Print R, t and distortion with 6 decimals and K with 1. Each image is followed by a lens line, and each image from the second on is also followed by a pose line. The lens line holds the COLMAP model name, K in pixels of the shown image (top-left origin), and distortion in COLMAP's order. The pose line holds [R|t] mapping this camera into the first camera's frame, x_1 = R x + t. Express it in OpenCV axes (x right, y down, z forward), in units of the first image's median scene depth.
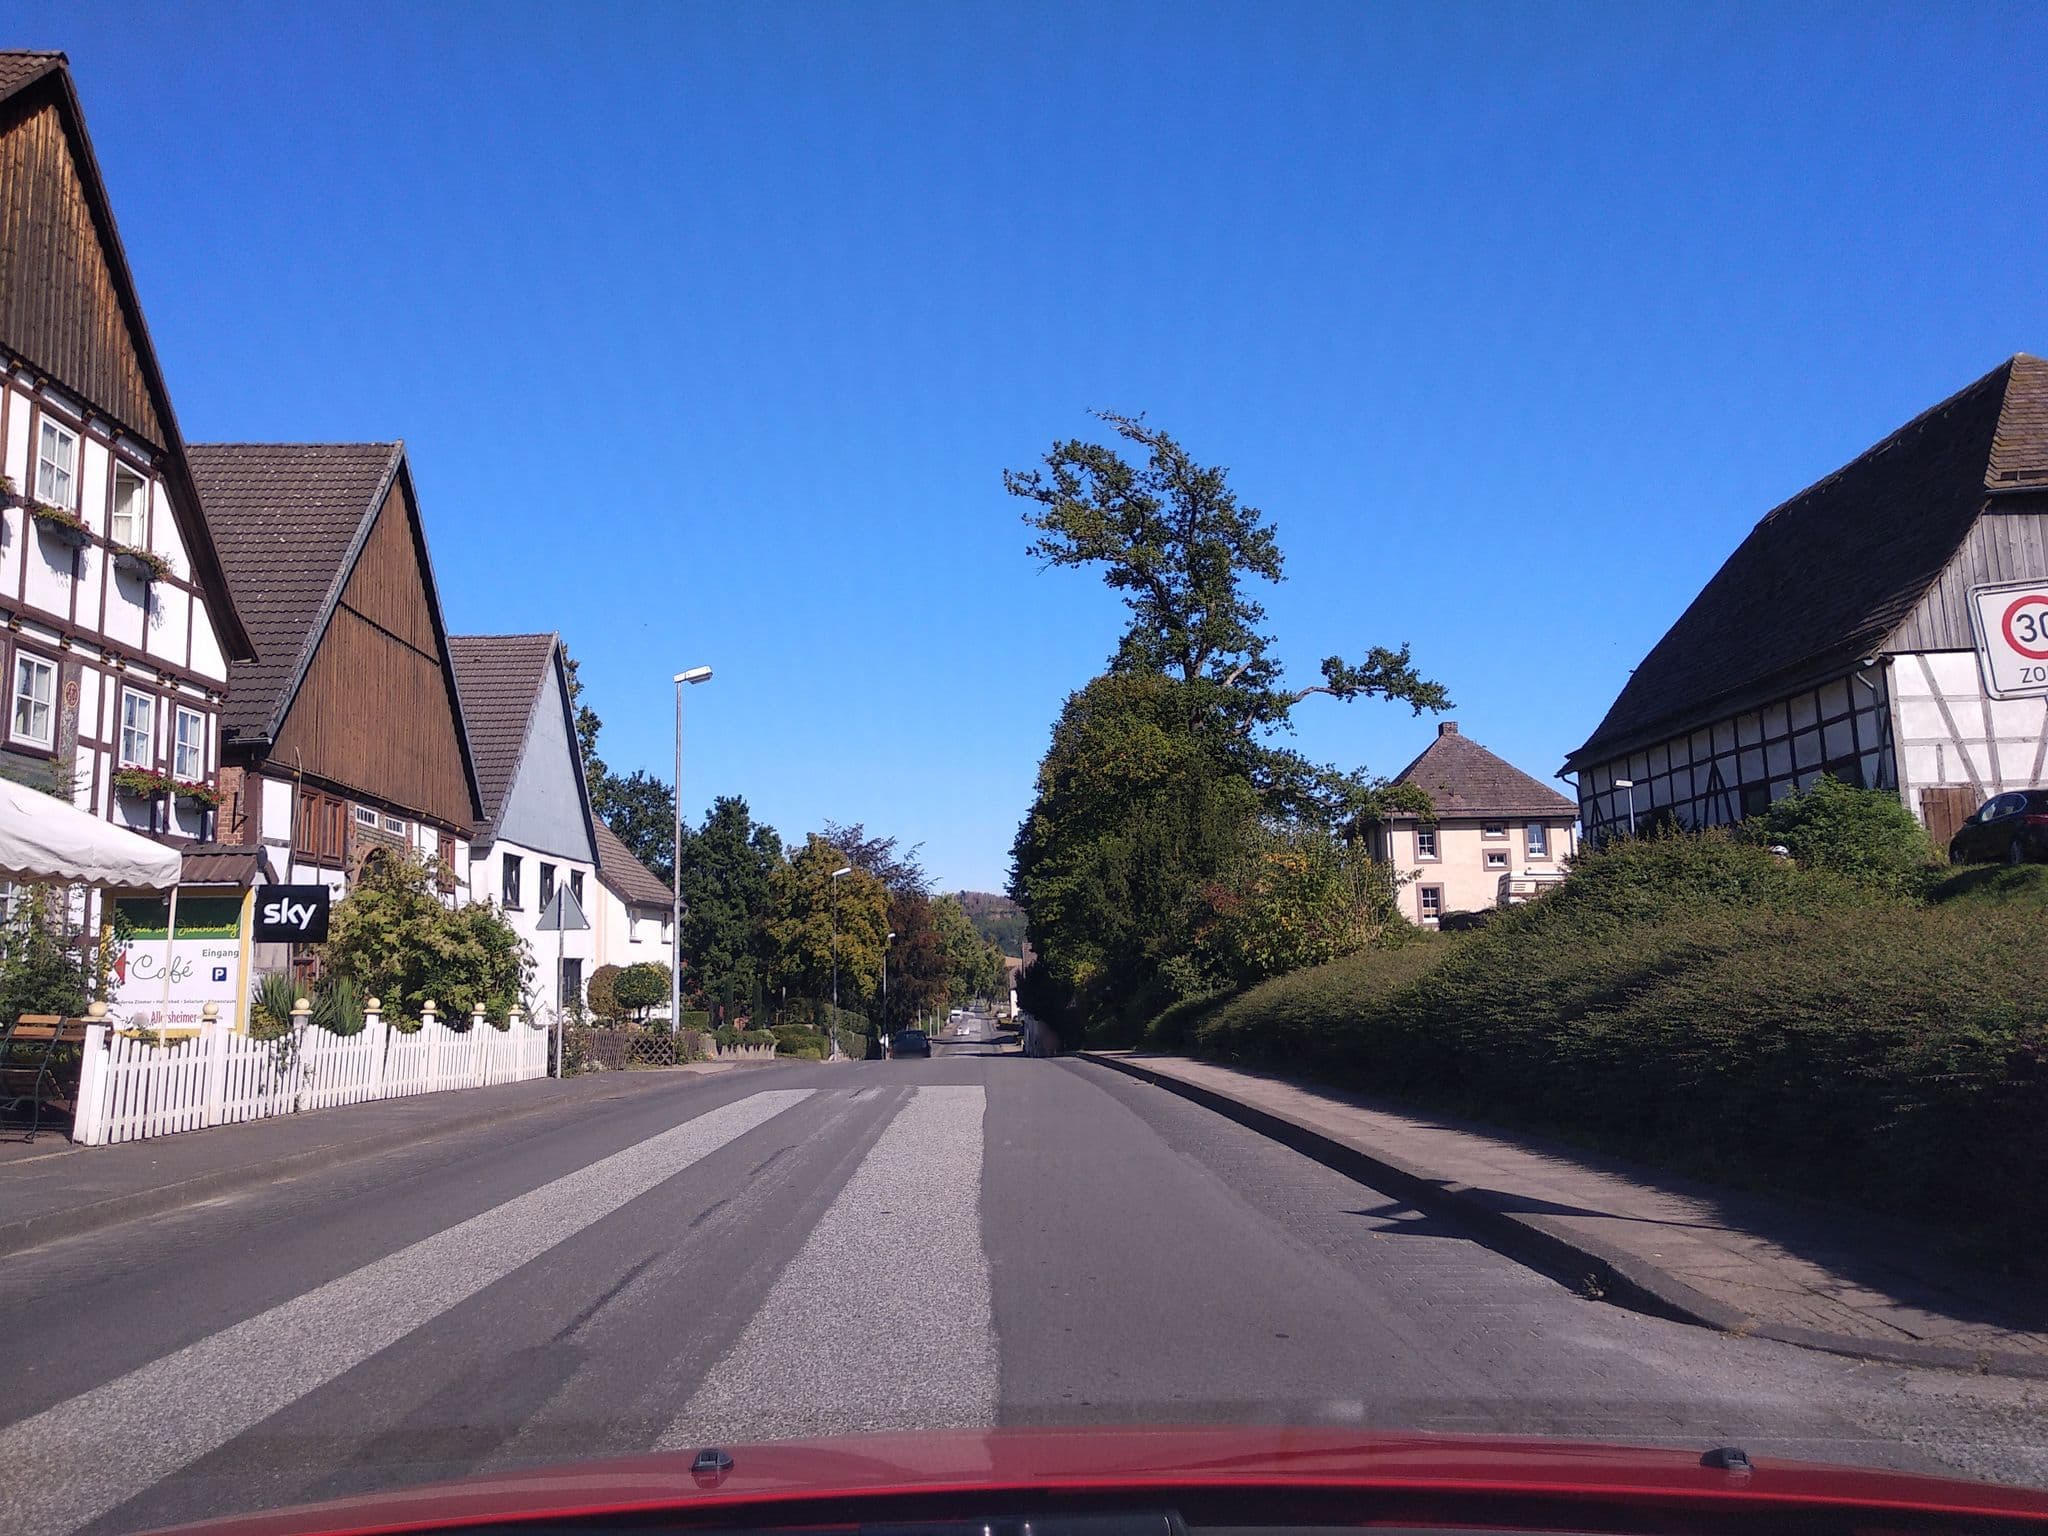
lens RADIAL K [[1519.7, 0, 1025.6], [0, 1519.7, 782.4], [0, 0, 1]] dist [-0.008622, -0.003402]
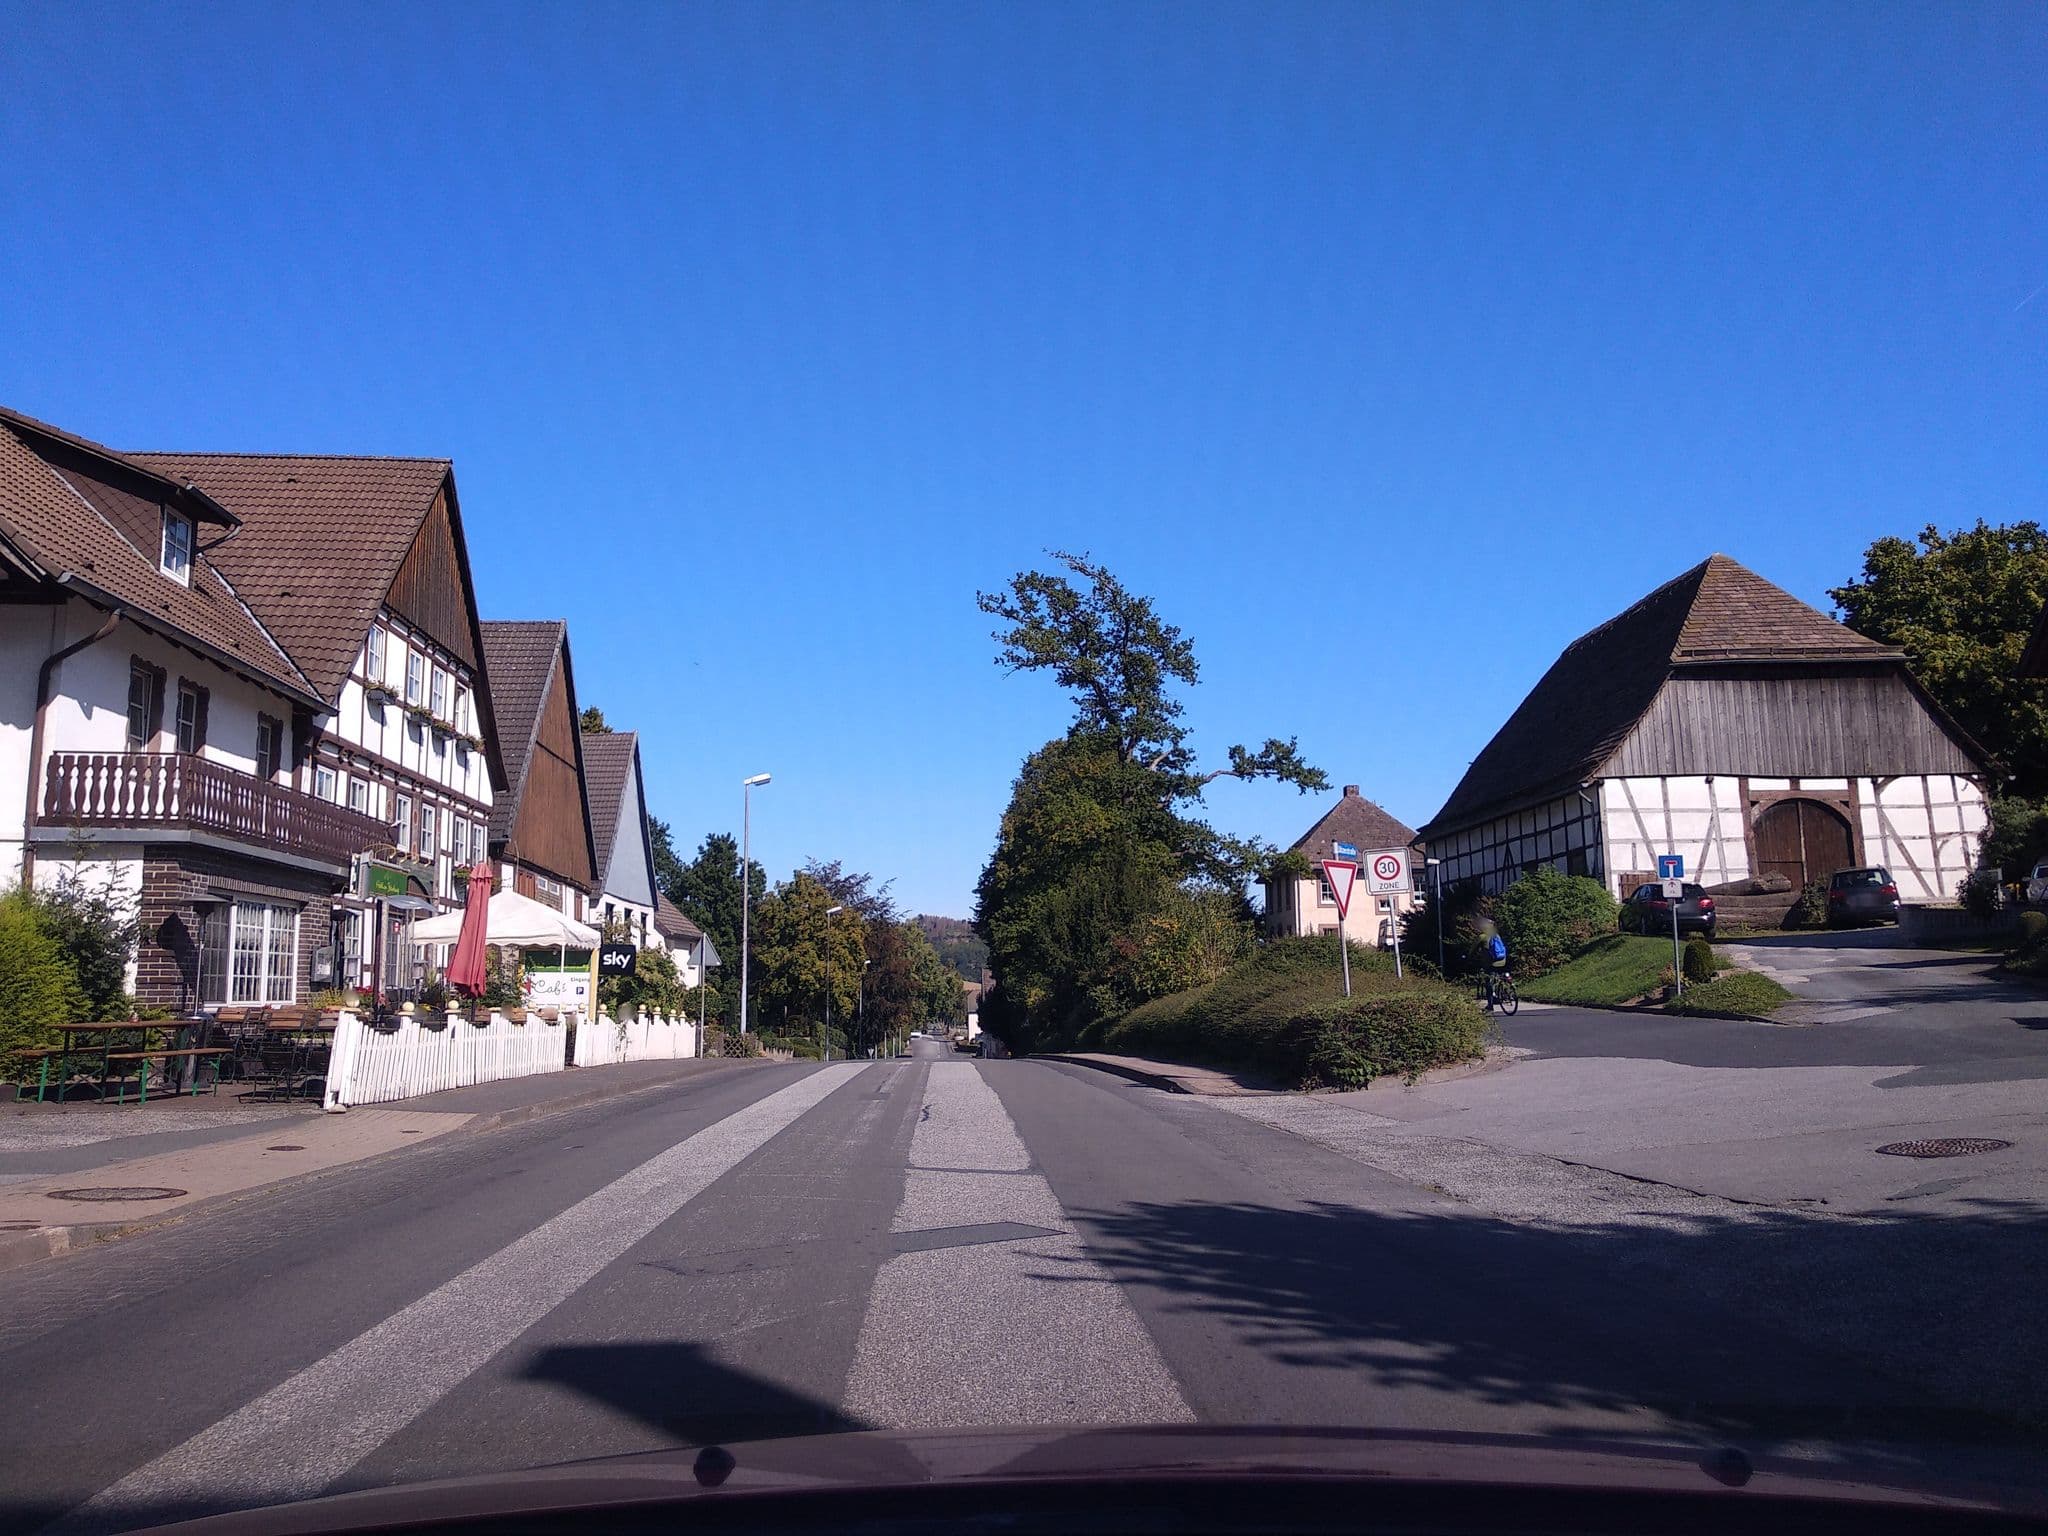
lens RADIAL K [[1519.7, 0, 1017.7], [0, 1519.7, 748.3], [0, 0, 1]] dist [-0.008622, -0.003402]
pose [[0.999659, 0.015649, 0.020907, -0.004979], [-0.014842, 0.999160, -0.038190, -0.032076], [-0.021487, 0.037867, 0.999052, -0.263098]]
